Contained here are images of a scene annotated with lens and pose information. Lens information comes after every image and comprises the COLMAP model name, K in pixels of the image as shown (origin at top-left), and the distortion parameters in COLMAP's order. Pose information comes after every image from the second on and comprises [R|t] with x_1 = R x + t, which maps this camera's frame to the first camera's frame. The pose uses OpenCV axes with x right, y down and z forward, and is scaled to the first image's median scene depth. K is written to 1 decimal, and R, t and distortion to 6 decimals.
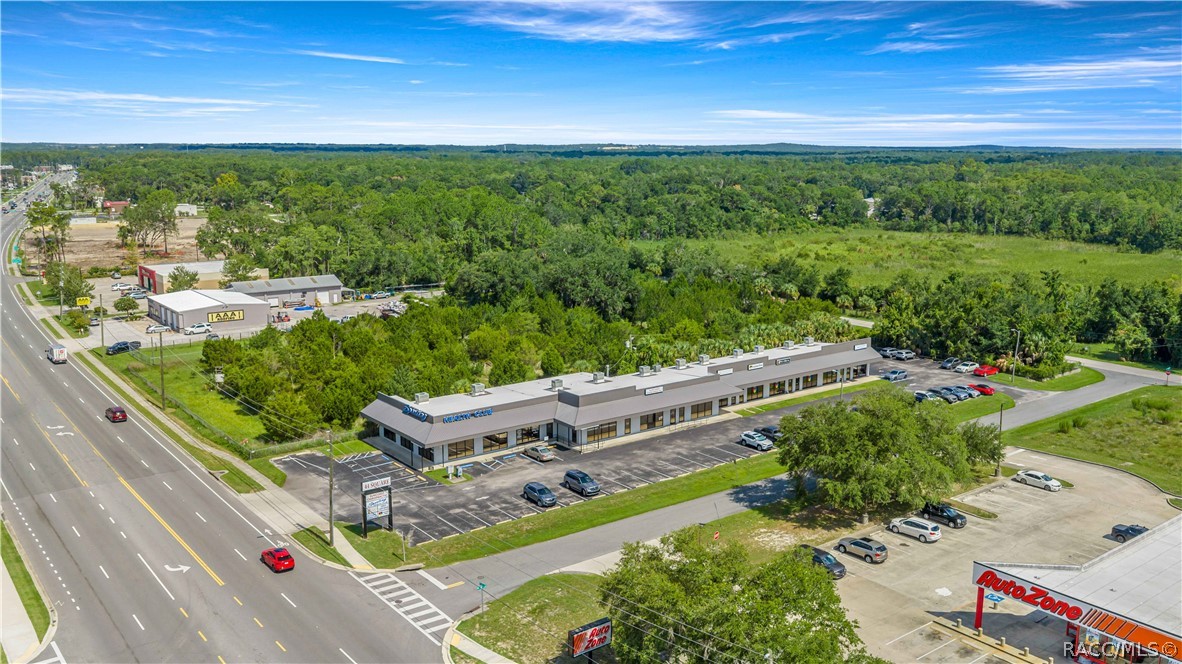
lens RADIAL K [[978.7, 0, 591.0], [0, 978.7, 332.0], [0, 0, 1]] dist [0.030234, -0.067330]
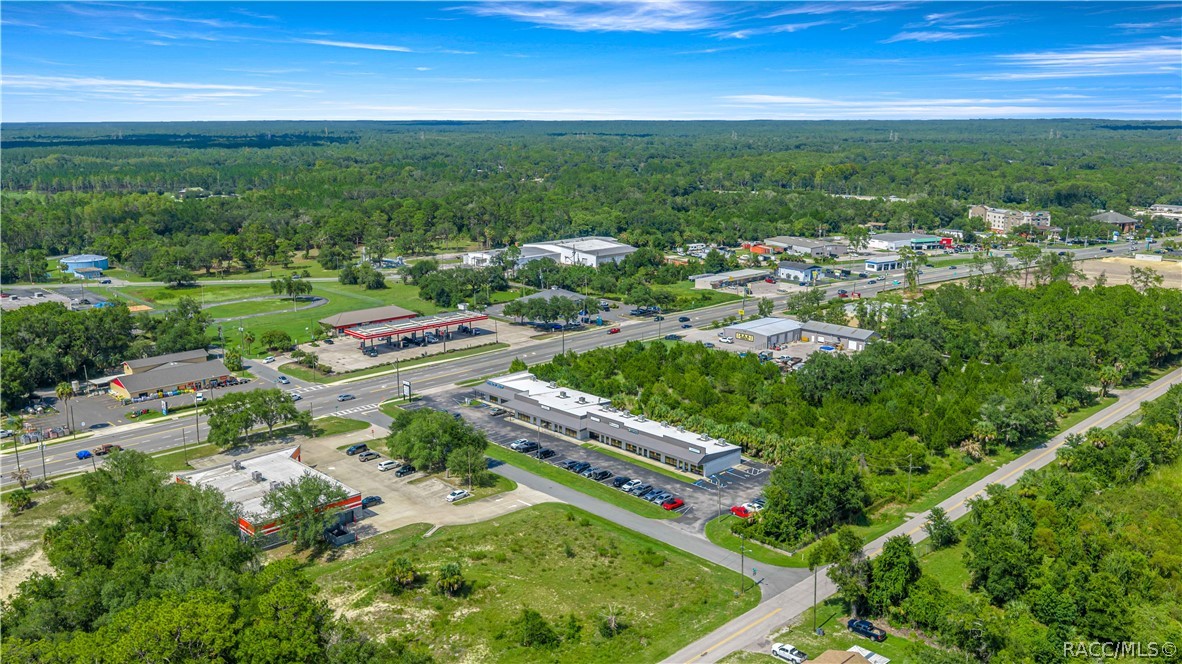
lens RADIAL K [[978.7, 0, 591.0], [0, 978.7, 332.0], [0, 0, 1]] dist [0.030234, -0.067330]
pose [[0.114875, 0.208584, -0.971235, 1.972490], [-0.183588, 0.965323, 0.185600, -0.467906], [0.976268, 0.156987, 0.149185, 0.850199]]
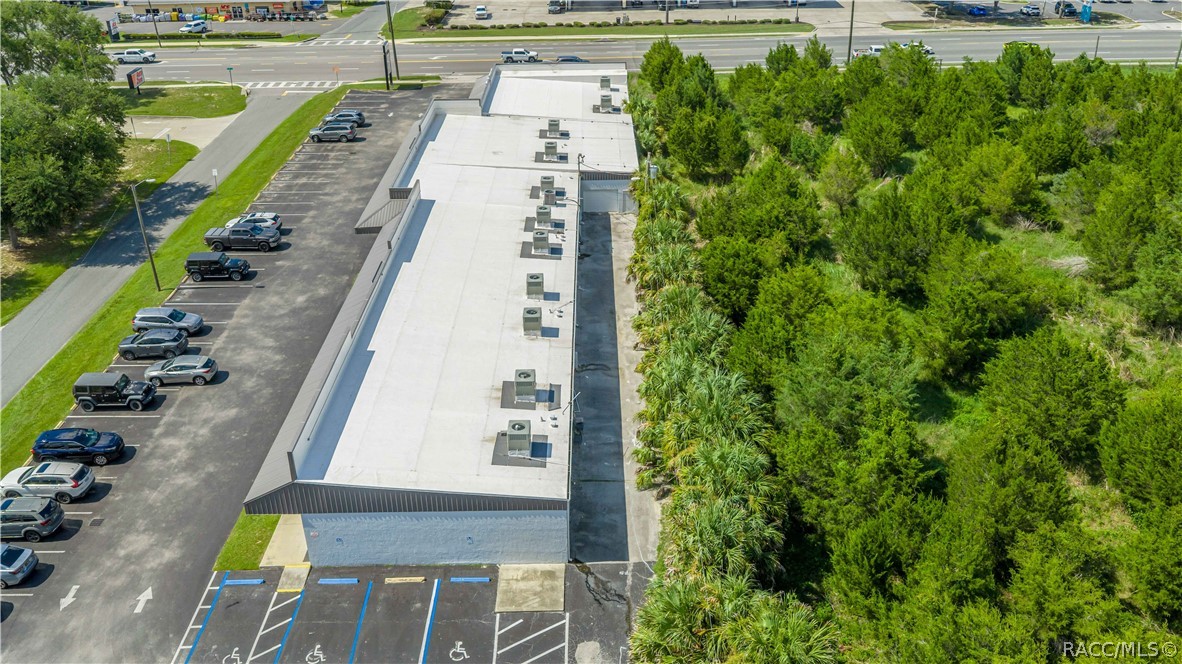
lens RADIAL K [[978.7, 0, 591.0], [0, 978.7, 332.0], [0, 0, 1]] dist [0.030234, -0.067330]
pose [[-0.605315, 0.381594, -0.698555, 0.543849], [-0.132313, 0.817152, 0.561031, -0.247343], [0.784912, 0.432029, -0.444145, 1.564669]]
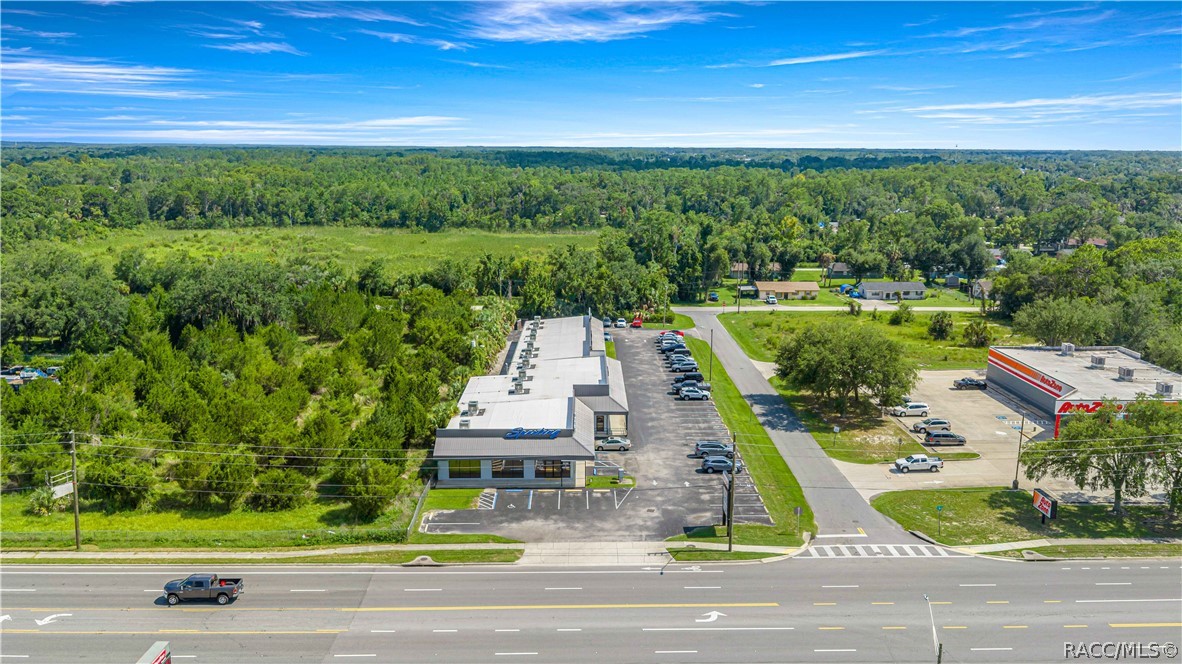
lens RADIAL K [[978.7, 0, 591.0], [0, 978.7, 332.0], [0, 0, 1]] dist [0.030234, -0.067330]
pose [[0.598879, -0.150588, 0.786554, -0.846294], [0.147128, 0.986133, 0.076775, -0.073035], [-0.787209, 0.069745, 0.612730, 0.384274]]
